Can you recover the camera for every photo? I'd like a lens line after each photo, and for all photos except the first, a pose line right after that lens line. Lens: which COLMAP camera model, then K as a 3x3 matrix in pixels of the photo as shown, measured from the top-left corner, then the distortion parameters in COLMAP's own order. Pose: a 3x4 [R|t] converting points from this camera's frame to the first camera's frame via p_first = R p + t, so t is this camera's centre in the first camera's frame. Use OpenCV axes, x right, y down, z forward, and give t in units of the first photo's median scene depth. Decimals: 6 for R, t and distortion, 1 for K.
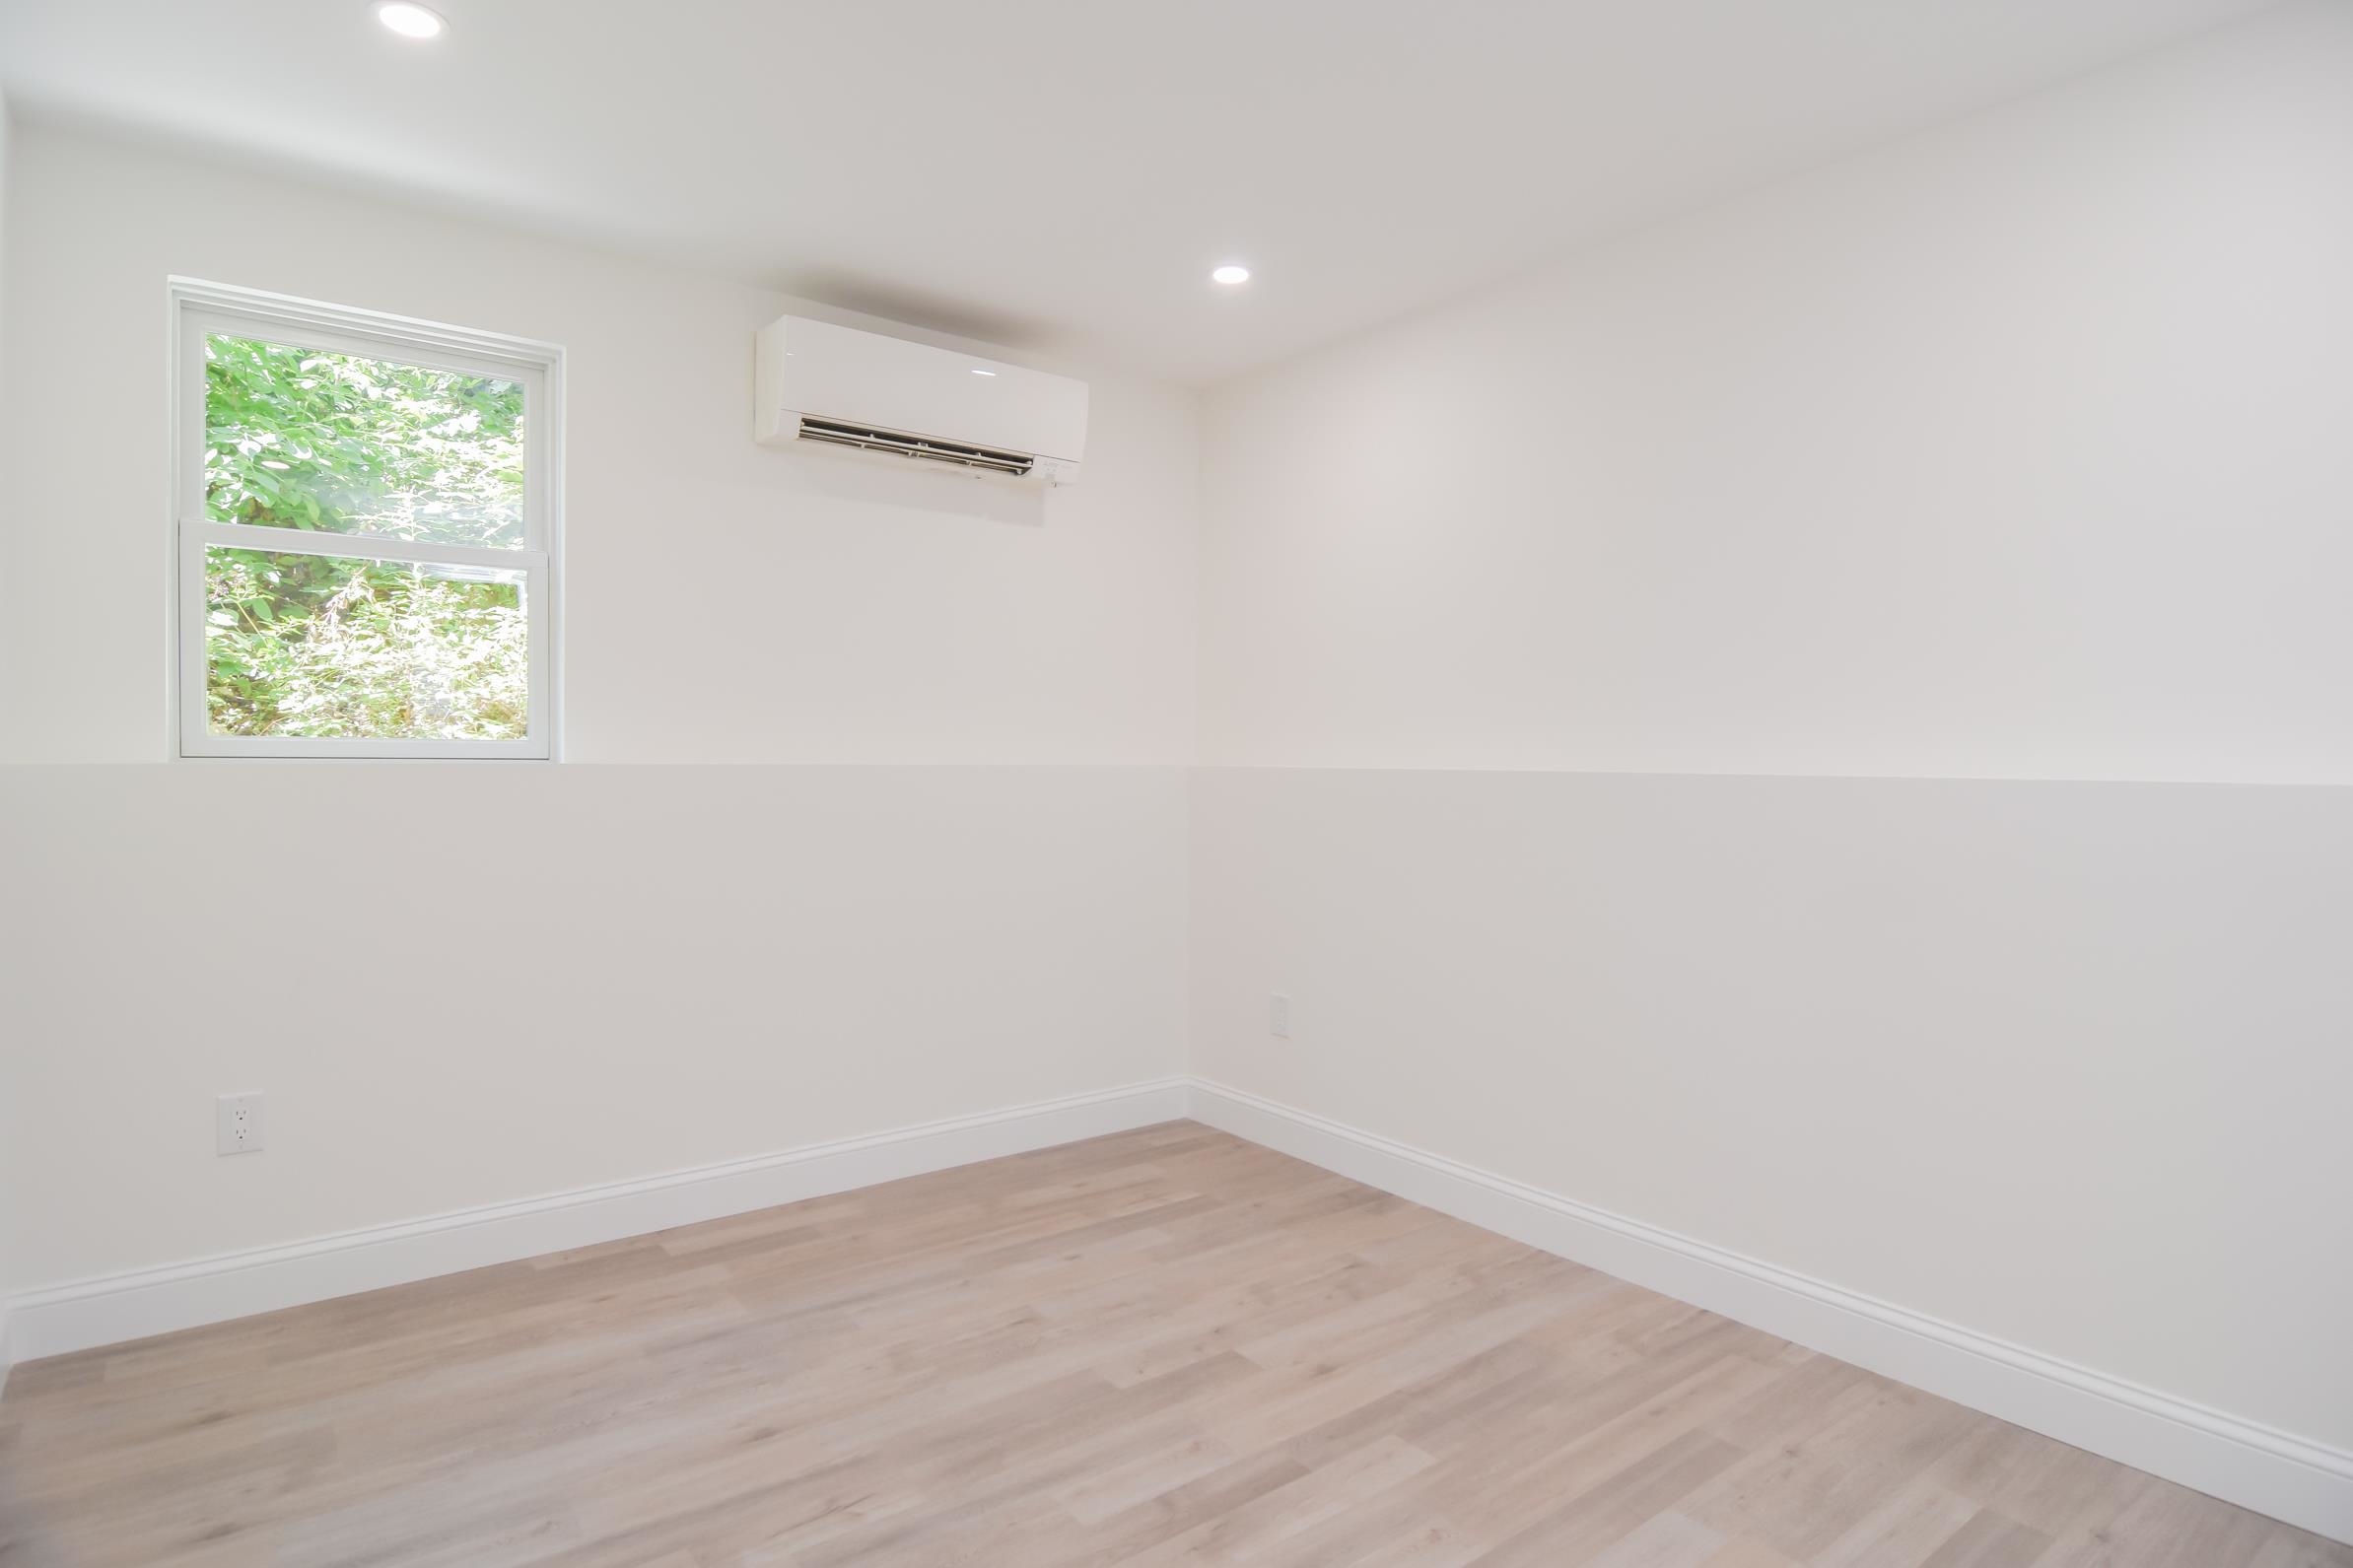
lens RADIAL K [[1259.7, 0, 1179.1], [0, 1259.7, 778.5], [0, 0, 1]] dist [-0.008573, -0.010697]
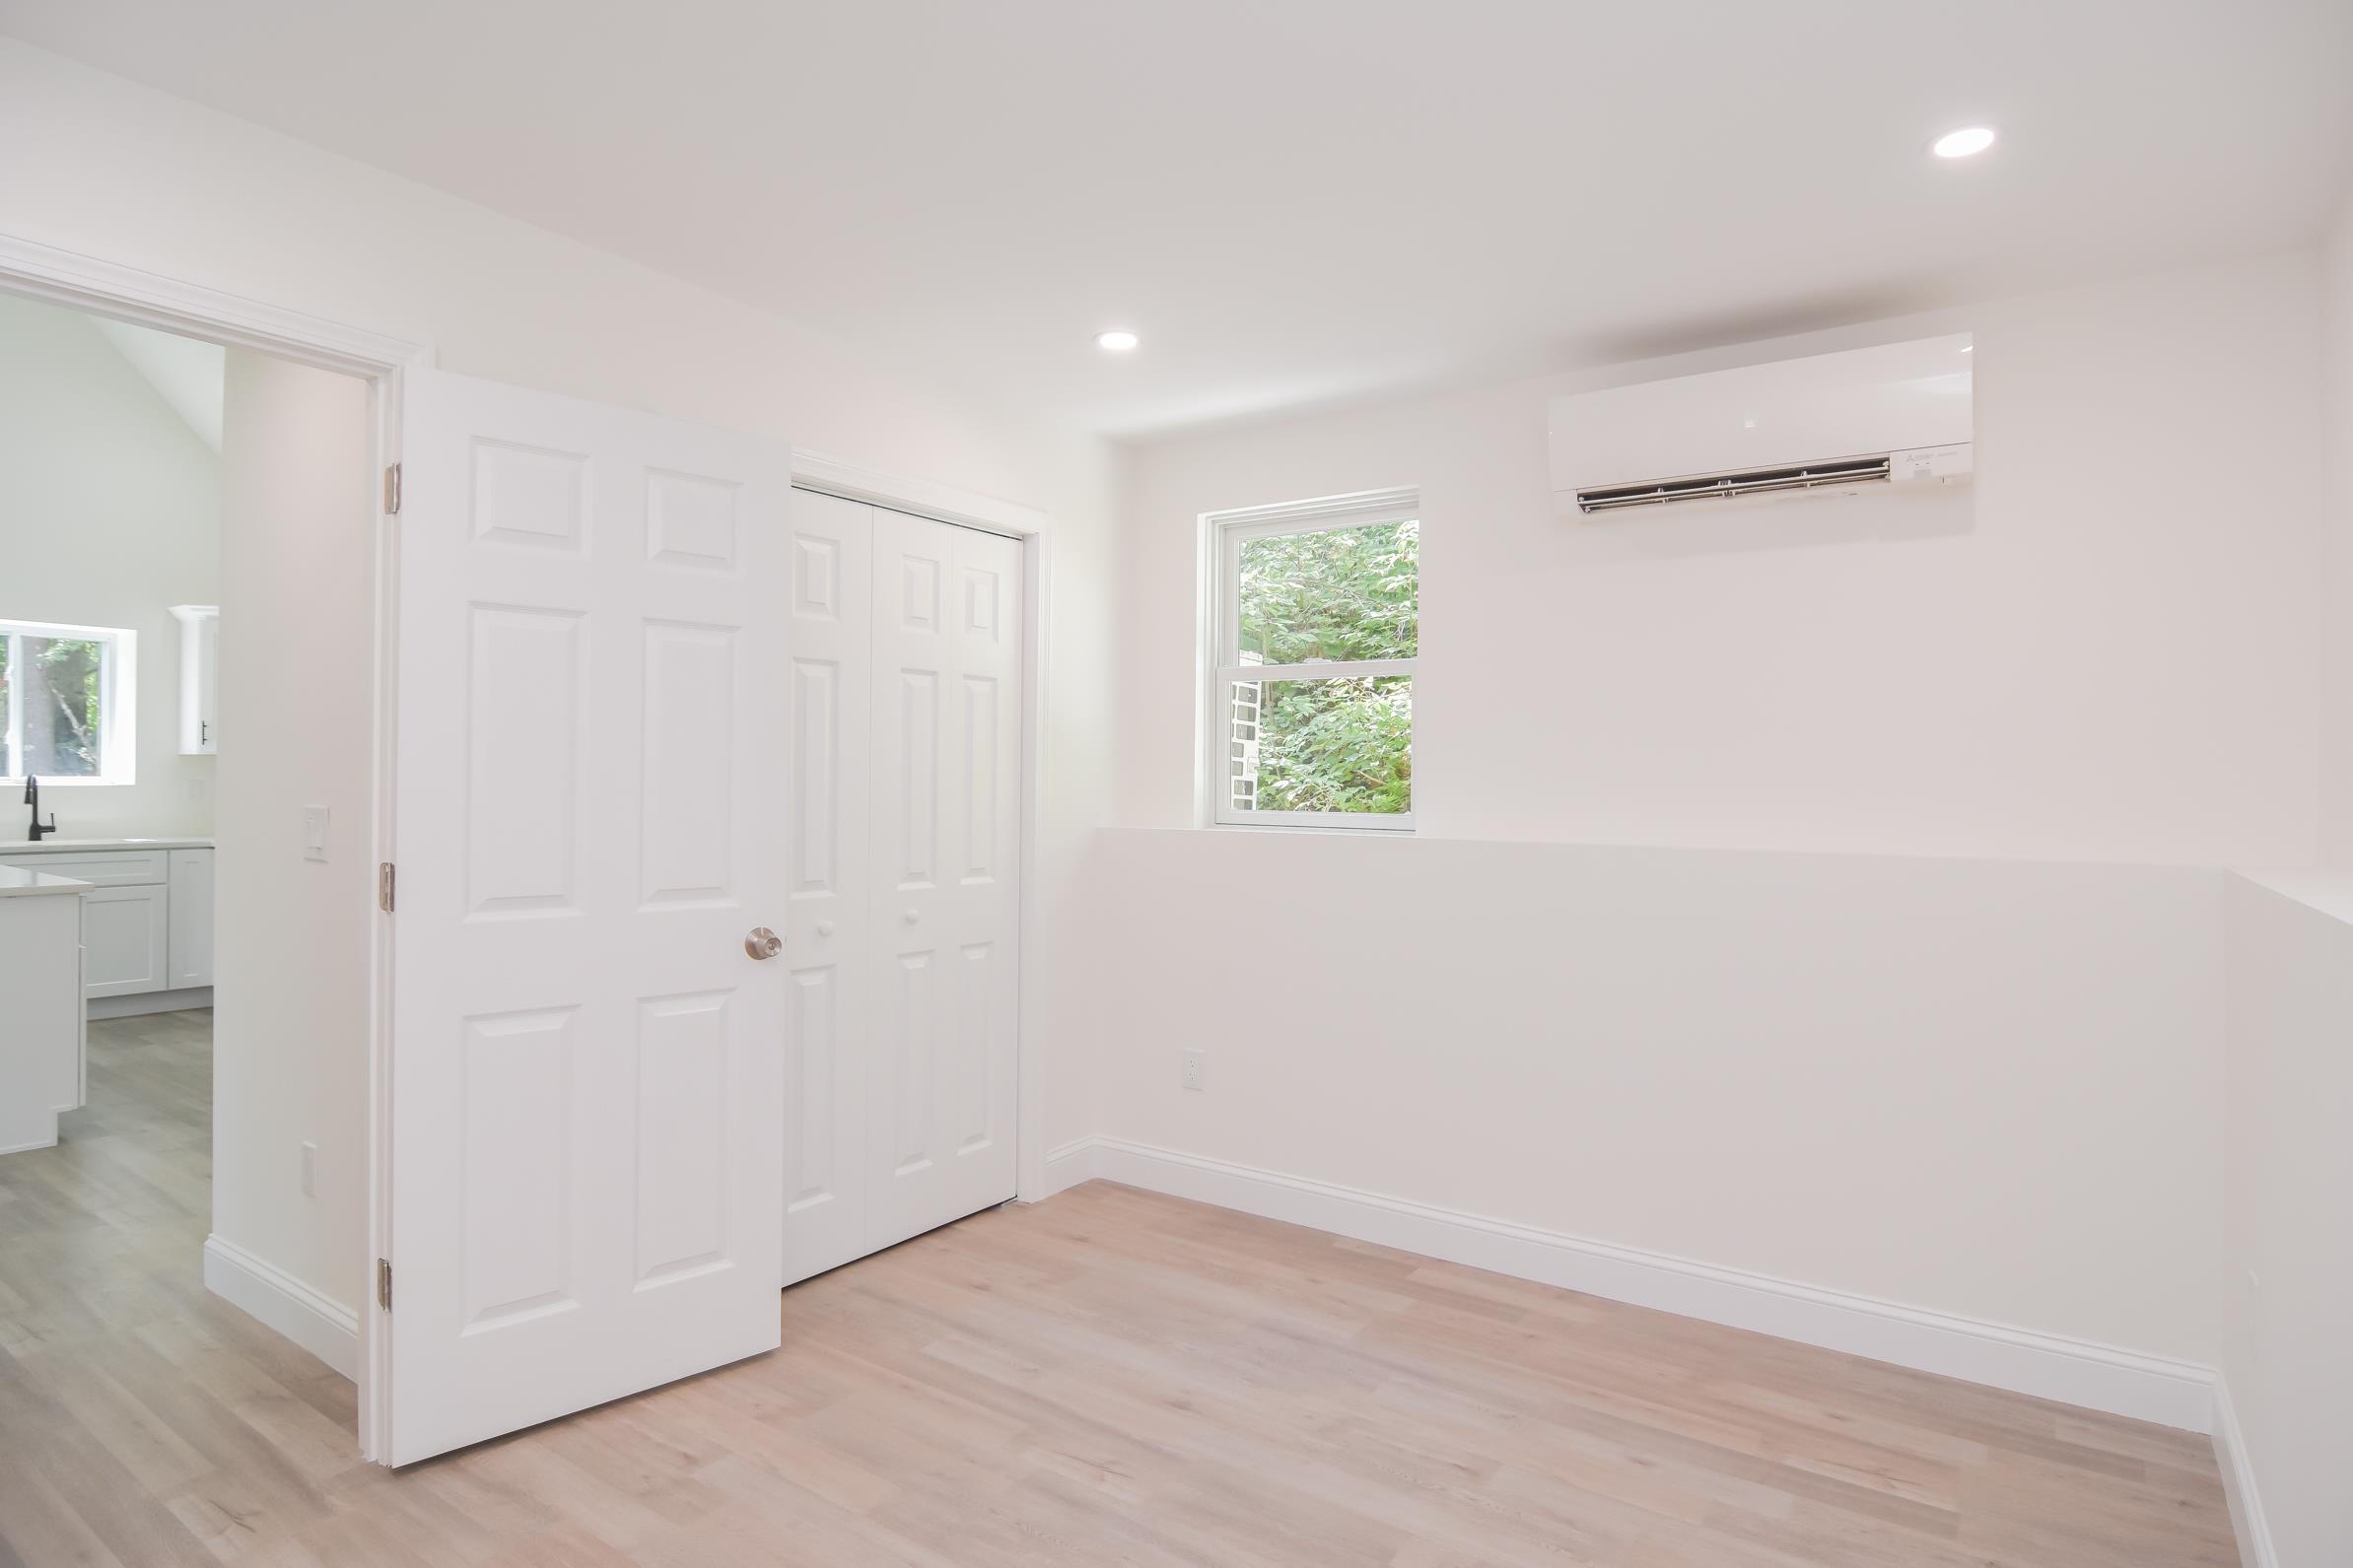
lens RADIAL K [[1259.7, 0, 1179.1], [0, 1259.7, 778.5], [0, 0, 1]] dist [-0.008573, -0.010697]
pose [[0.298388, -0.004011, -0.954436, 0.607913], [-0.021278, 0.999715, -0.010854, -0.050851], [0.954207, 0.023547, 0.298218, 0.455761]]
